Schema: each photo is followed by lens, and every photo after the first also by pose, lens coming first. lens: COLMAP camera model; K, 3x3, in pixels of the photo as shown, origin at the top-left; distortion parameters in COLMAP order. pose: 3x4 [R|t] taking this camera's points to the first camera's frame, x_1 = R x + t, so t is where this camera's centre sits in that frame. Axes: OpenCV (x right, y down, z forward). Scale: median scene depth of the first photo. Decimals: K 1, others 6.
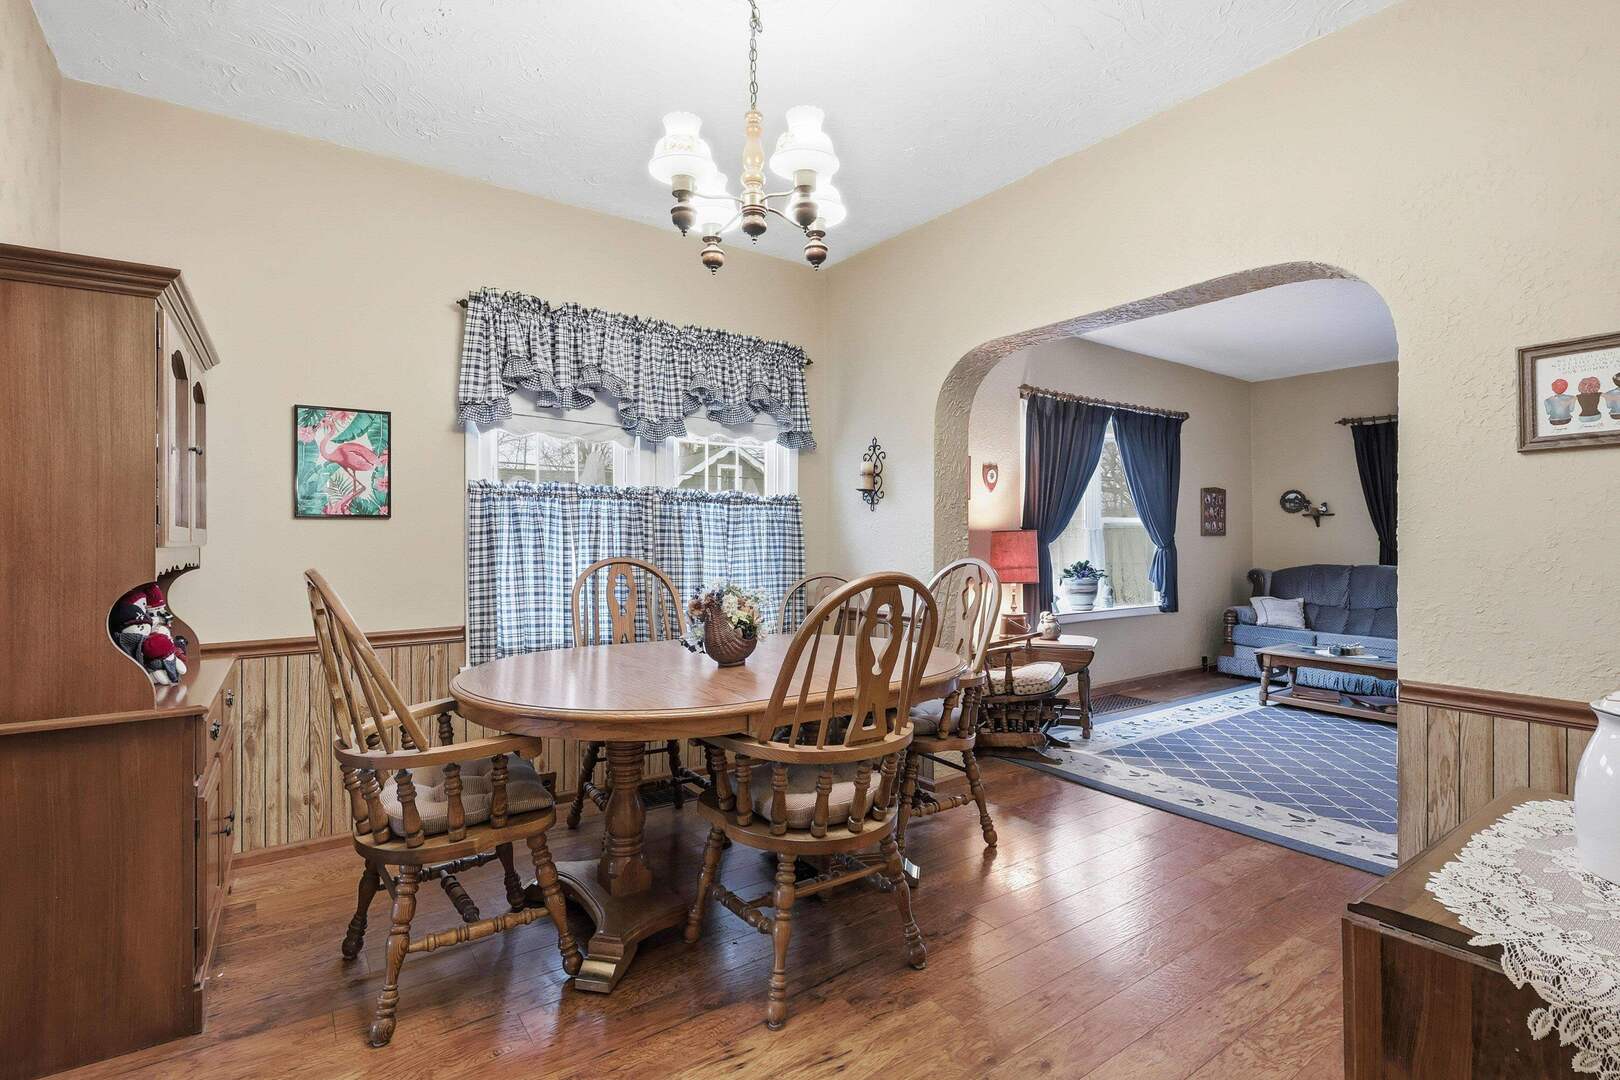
lens RADIAL K [[756.9, 0, 810.0], [0, 756.9, 540.0], [0, 0, 1]] dist [0.000002, -0.000012]
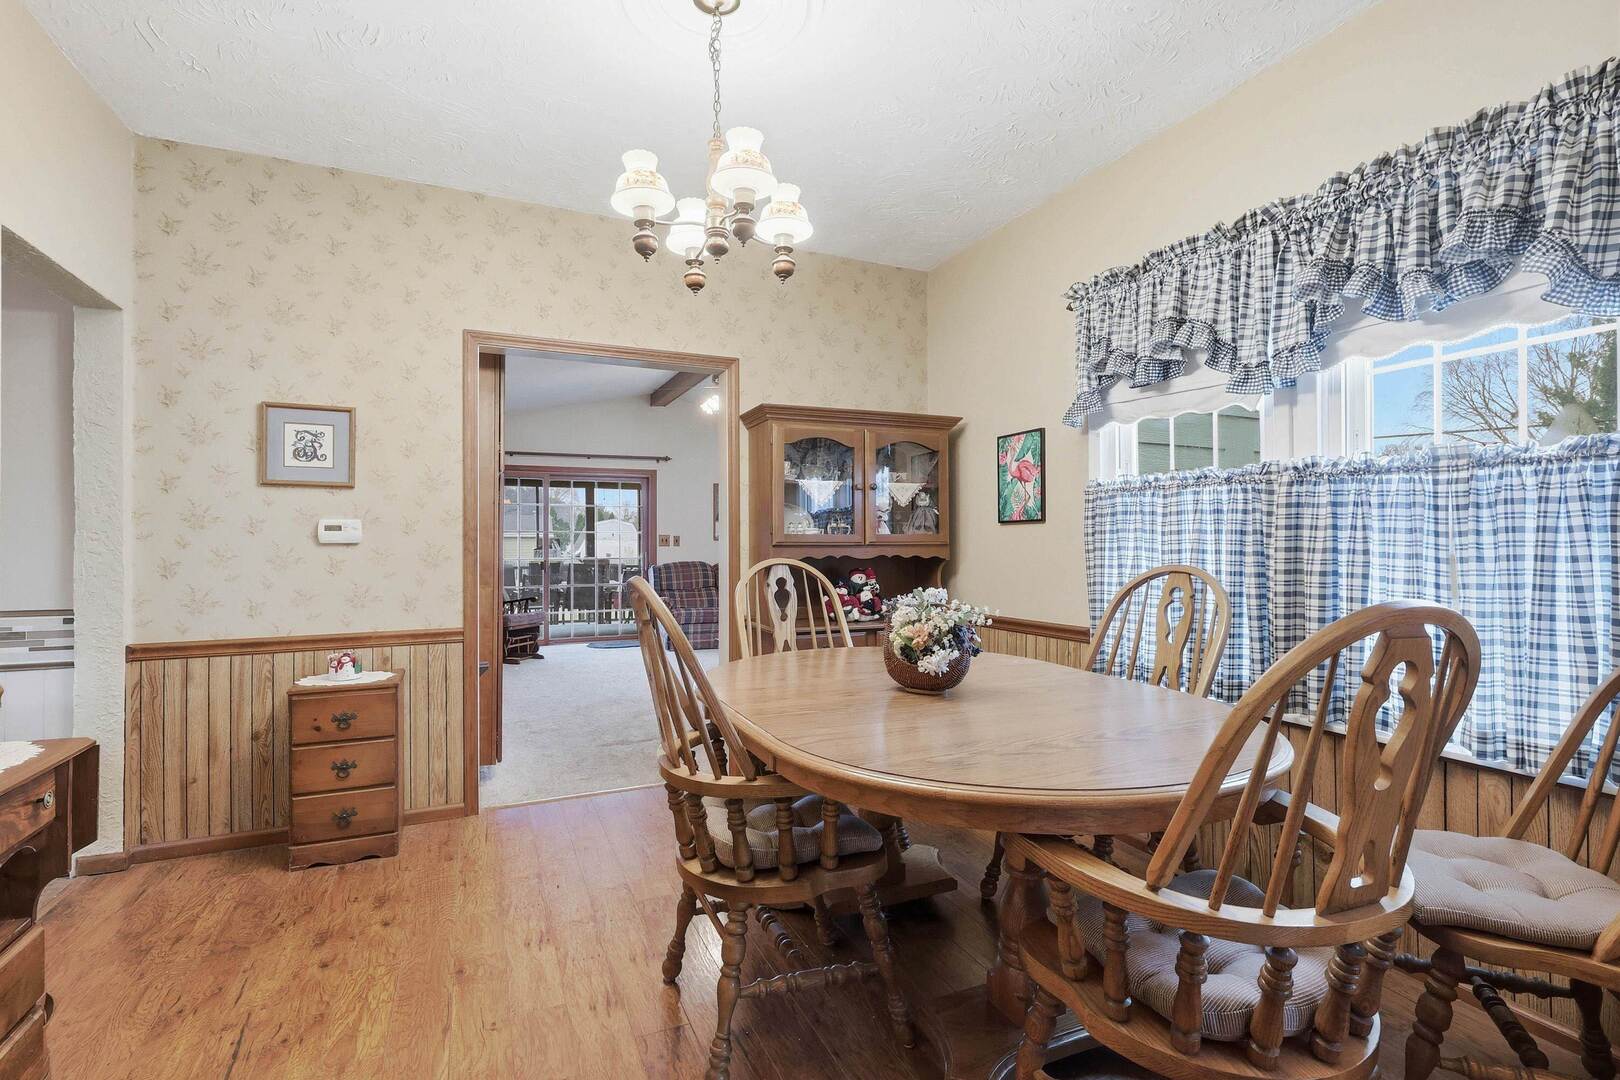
lens RADIAL K [[782.3, 0, 817.9], [0, 782.3, 545.0], [0, 0, 1]] dist [-0.000667, 0.000149]
pose [[-0.199567, 0.007322, -0.979857, 0.520815], [0.004879, 0.999967, 0.006478, -0.002978], [0.979872, -0.003488, -0.199596, 0.722583]]
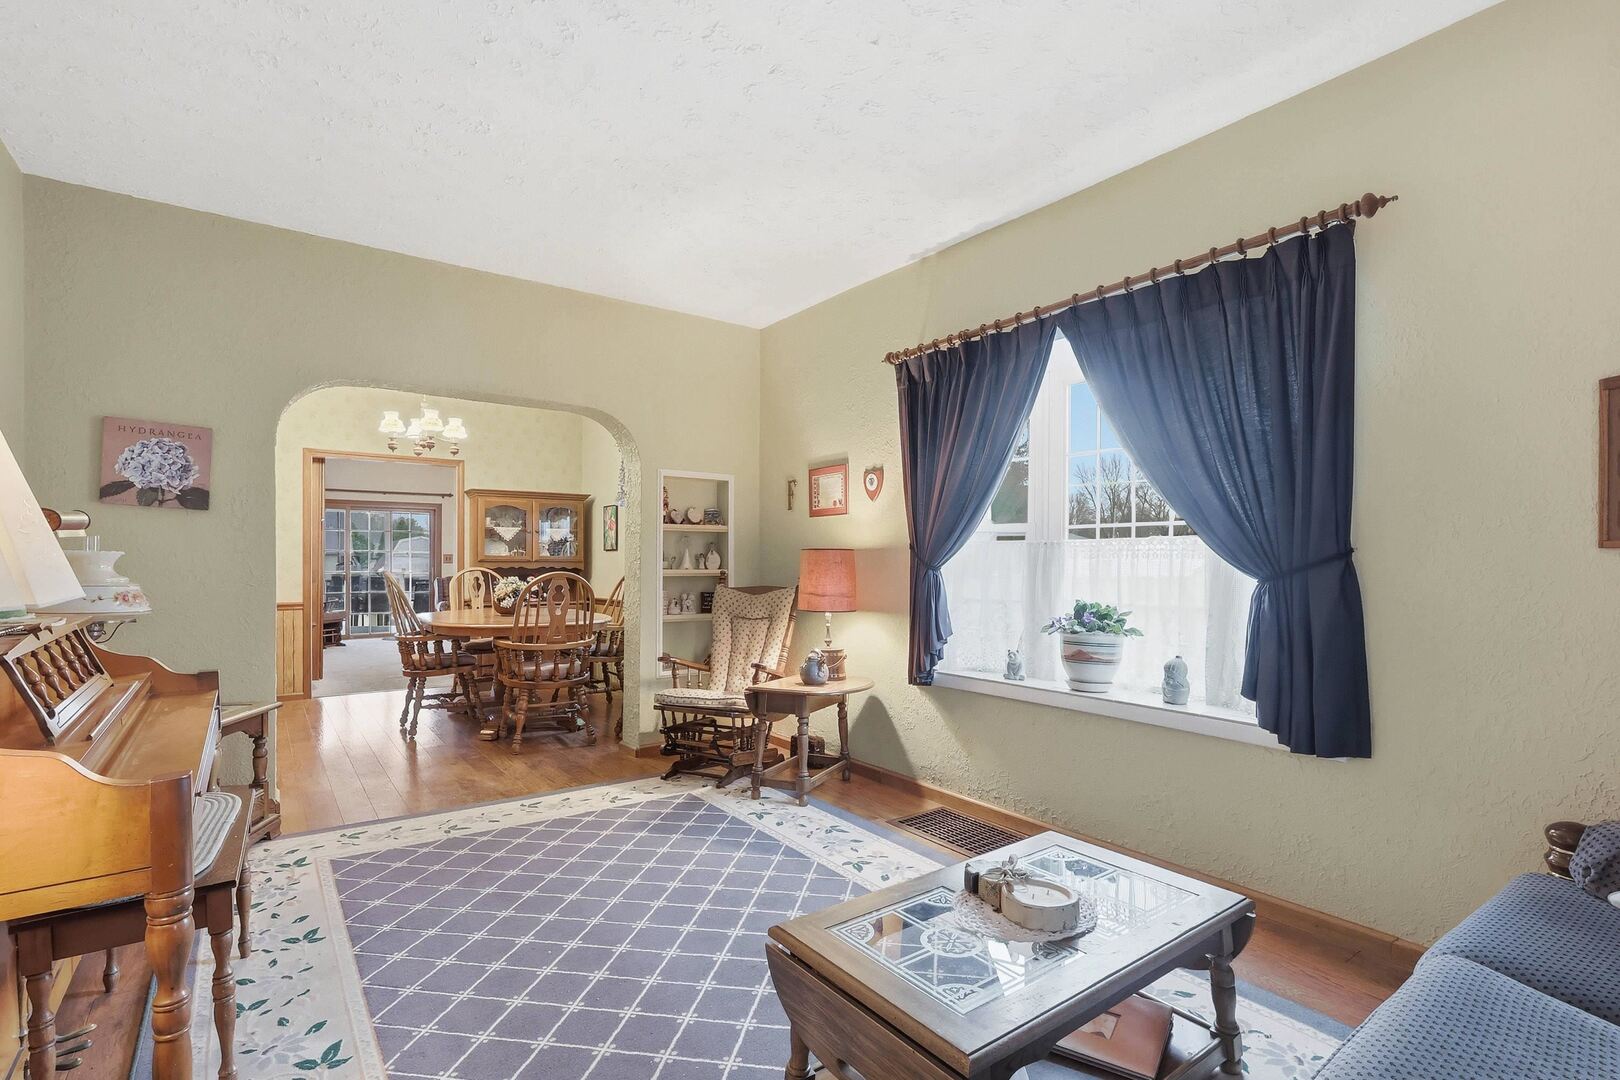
lens RADIAL K [[771.3, 0, 806.5], [0, 771.3, 578.3], [0, 0, 1]] dist [-0.000514, 0.000032]
pose [[0.004185, 0.022416, -0.999740, 1.450517], [-0.004497, 0.999739, 0.022398, 0.000205], [0.999981, 0.004402, 0.004284, 1.260744]]
